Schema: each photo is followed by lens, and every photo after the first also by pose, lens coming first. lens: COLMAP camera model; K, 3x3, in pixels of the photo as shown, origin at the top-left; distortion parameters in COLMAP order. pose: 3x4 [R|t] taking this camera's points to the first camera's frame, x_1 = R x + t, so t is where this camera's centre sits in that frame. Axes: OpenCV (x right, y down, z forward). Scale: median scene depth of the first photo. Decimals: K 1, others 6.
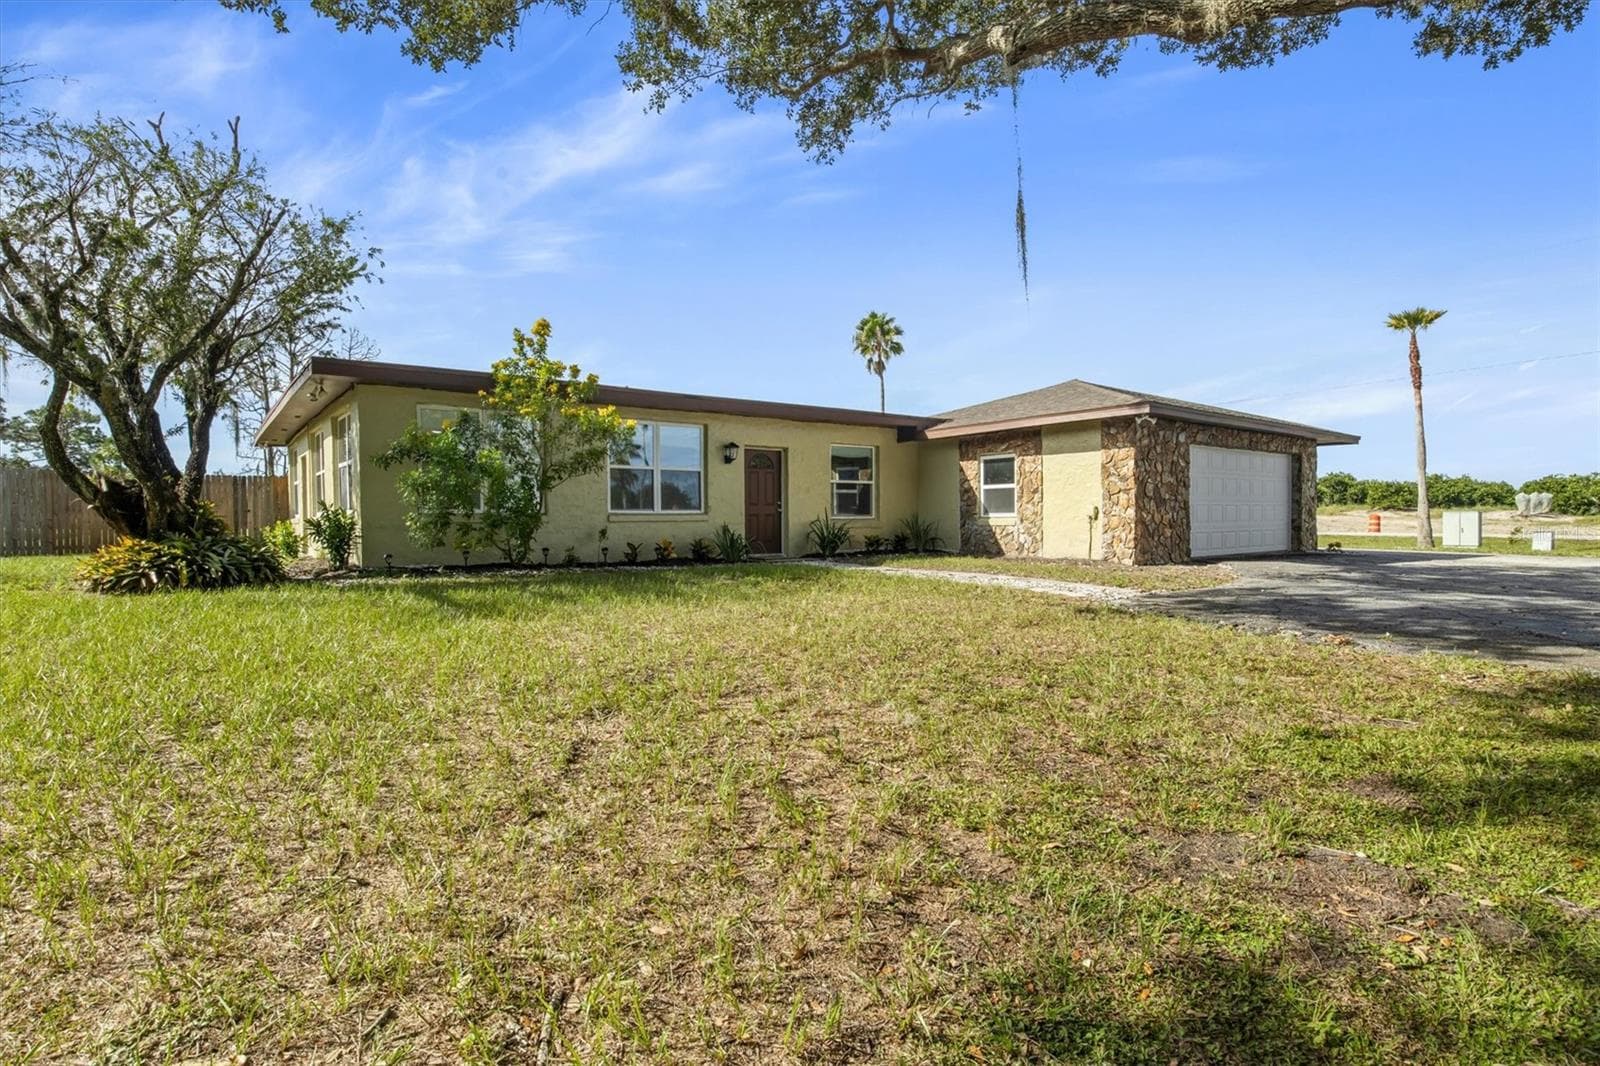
lens RADIAL K [[794.9, 0, 803.4], [0, 794.9, 513.7], [0, 0, 1]] dist [-0.016373, -0.001916]
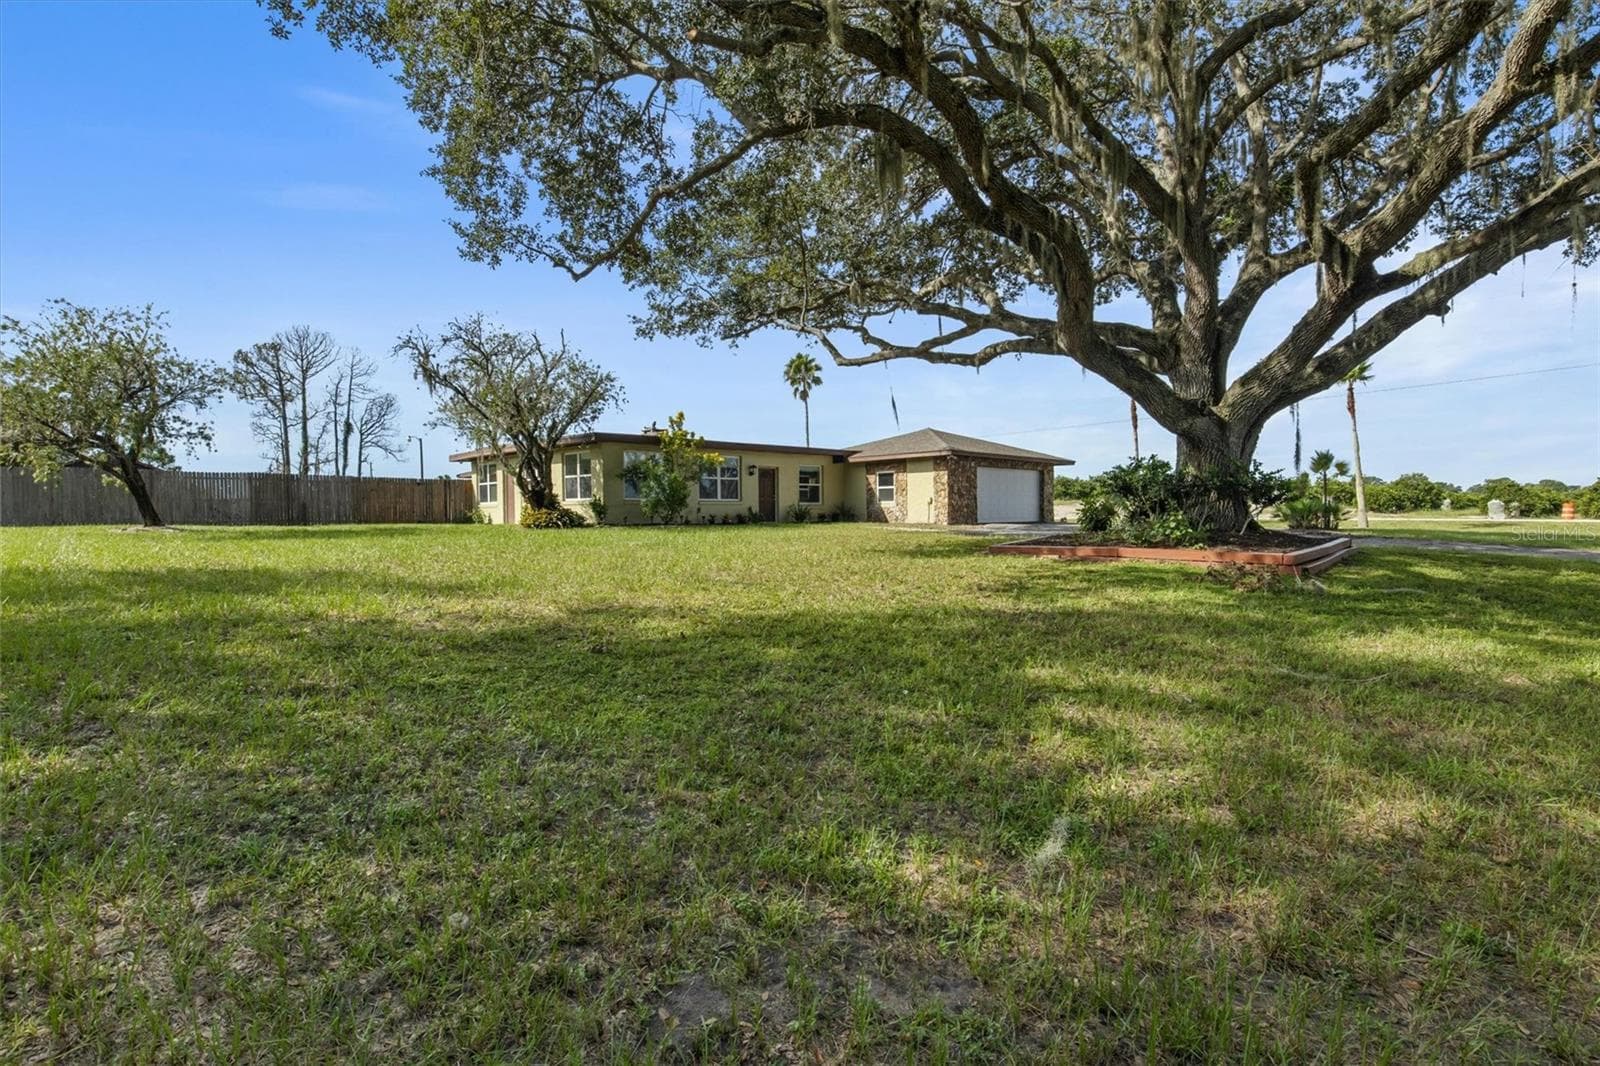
lens RADIAL K [[794.9, 0, 803.4], [0, 794.9, 513.7], [0, 0, 1]] dist [-0.016373, -0.001916]
pose [[0.992507, -0.001029, 0.122181, -0.200505], [0.000402, 0.999987, 0.005161, 0.020495], [-0.122185, -0.005073, 0.992494, -0.944991]]
